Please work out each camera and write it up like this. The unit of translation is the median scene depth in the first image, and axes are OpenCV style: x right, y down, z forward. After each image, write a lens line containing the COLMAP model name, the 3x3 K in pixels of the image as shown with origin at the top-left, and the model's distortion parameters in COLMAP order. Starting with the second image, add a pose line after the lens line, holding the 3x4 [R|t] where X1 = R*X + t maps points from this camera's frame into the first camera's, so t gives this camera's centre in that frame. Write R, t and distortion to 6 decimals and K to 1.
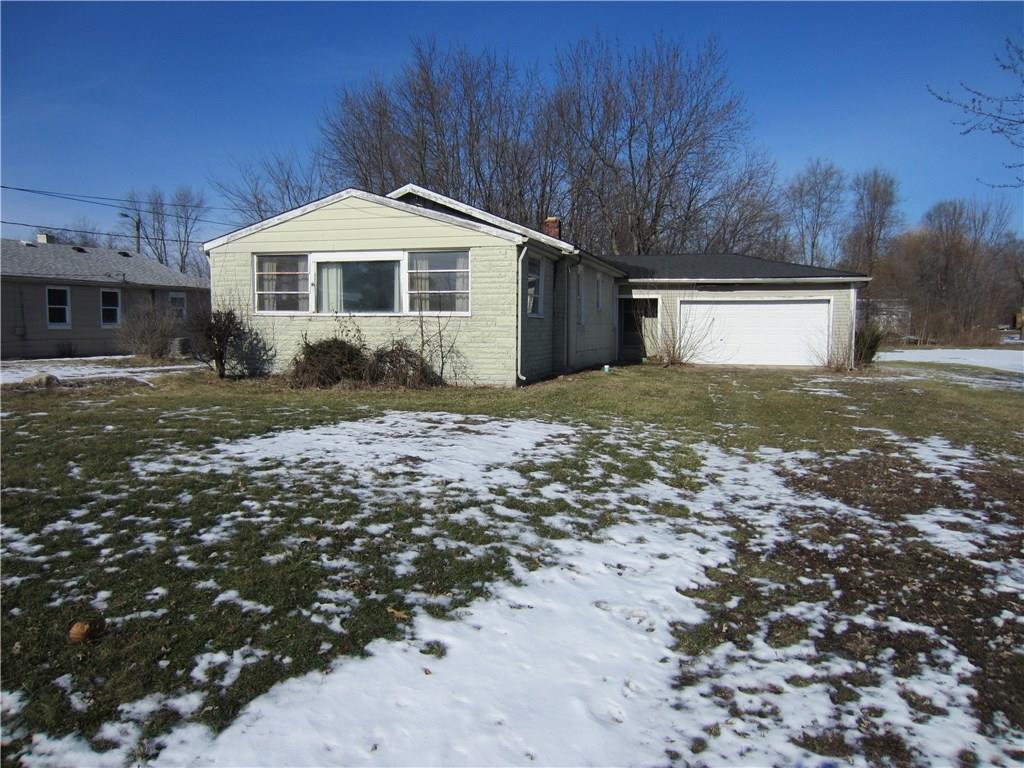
lens RADIAL K [[723.4, 0, 514.3], [0, 723.4, 382.7], [0, 0, 1]] dist [-0.006578, 0.001321]
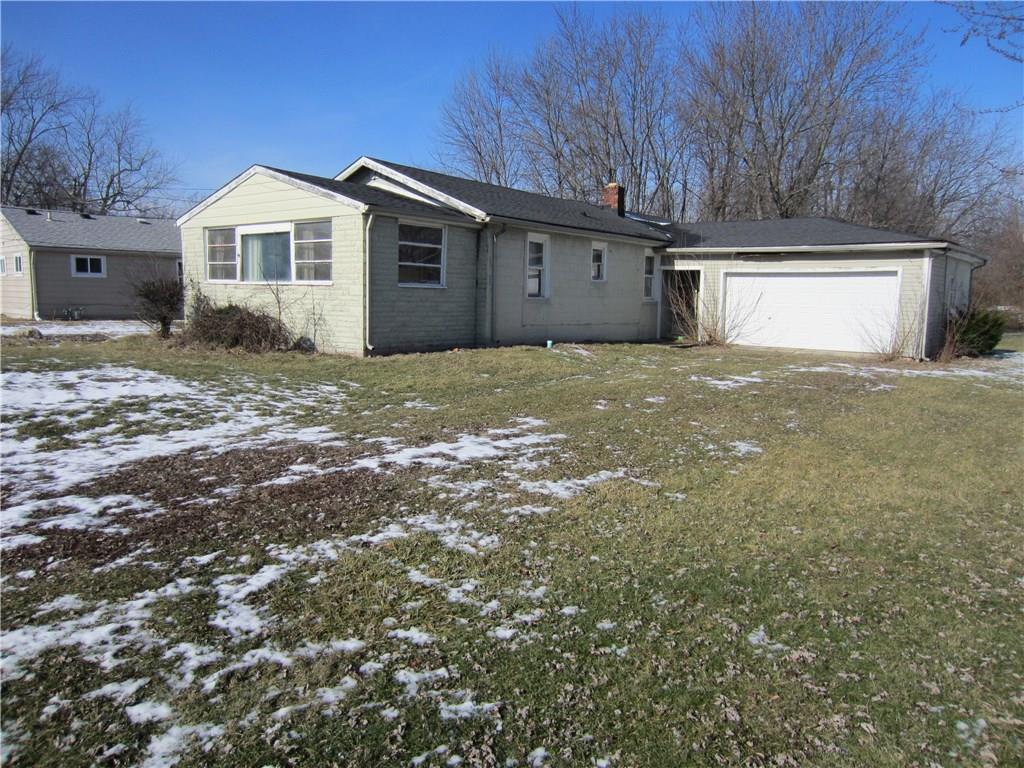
lens RADIAL K [[723.4, 0, 511.6], [0, 723.4, 383.9], [0, 0, 1]] dist [-0.006578, 0.001321]
pose [[0.921056, 0.061018, -0.384621, 0.525796], [-0.047135, 0.997855, 0.045429, -0.010159], [0.386568, -0.023714, 0.921956, 0.140316]]
